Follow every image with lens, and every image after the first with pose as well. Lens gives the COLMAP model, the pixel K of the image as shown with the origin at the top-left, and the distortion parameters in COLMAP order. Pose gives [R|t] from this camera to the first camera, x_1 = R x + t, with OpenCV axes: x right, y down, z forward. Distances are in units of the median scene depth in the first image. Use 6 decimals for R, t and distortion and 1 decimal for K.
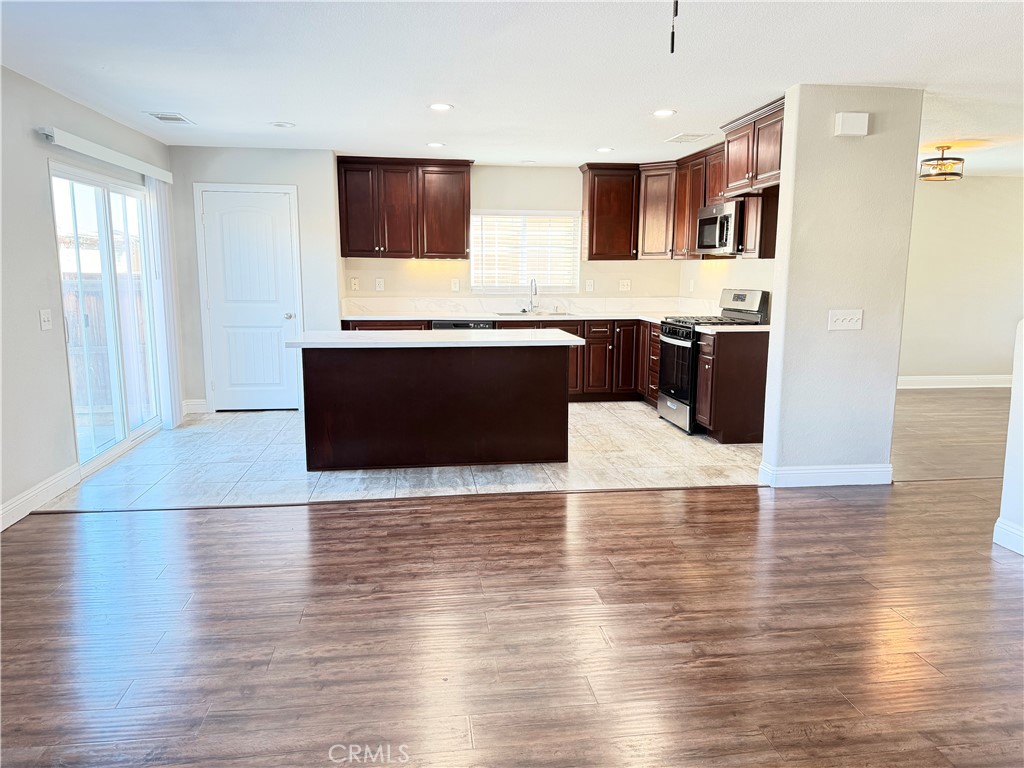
lens RADIAL K [[717.1, 0, 501.8], [0, 717.1, 385.0], [0, 0, 1]] dist [0.069807, -0.075077]
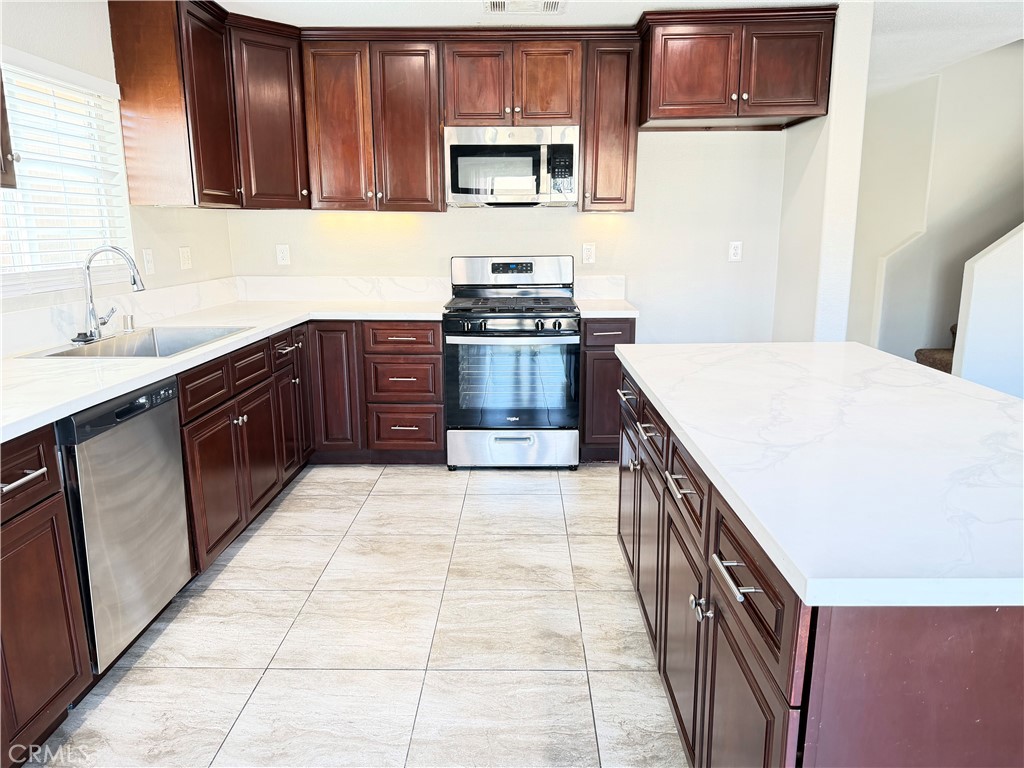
lens RADIAL K [[717.1, 0, 492.1], [0, 717.1, 392.9], [0, 0, 1]] dist [0.069807, -0.075077]
pose [[0.167050, -0.220176, 0.961050, -0.321183], [0.158412, 0.968077, 0.194251, -0.122380], [-0.973139, 0.119793, 0.196595, 0.767290]]
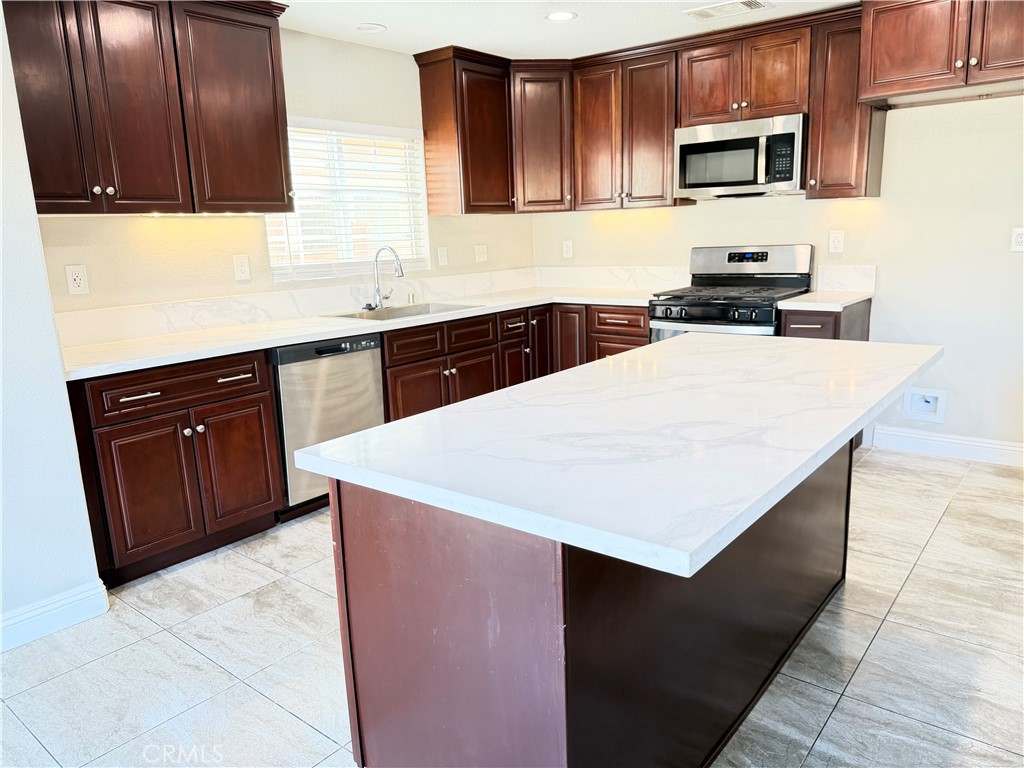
lens RADIAL K [[717.1, 0, 509.0], [0, 717.1, 385.0], [0, 0, 1]] dist [0.069807, -0.075077]
pose [[0.711187, -0.173415, 0.681278, -0.299502], [0.146665, 0.984373, 0.097463, -0.086821], [-0.687534, 0.030605, 0.725507, 0.551560]]
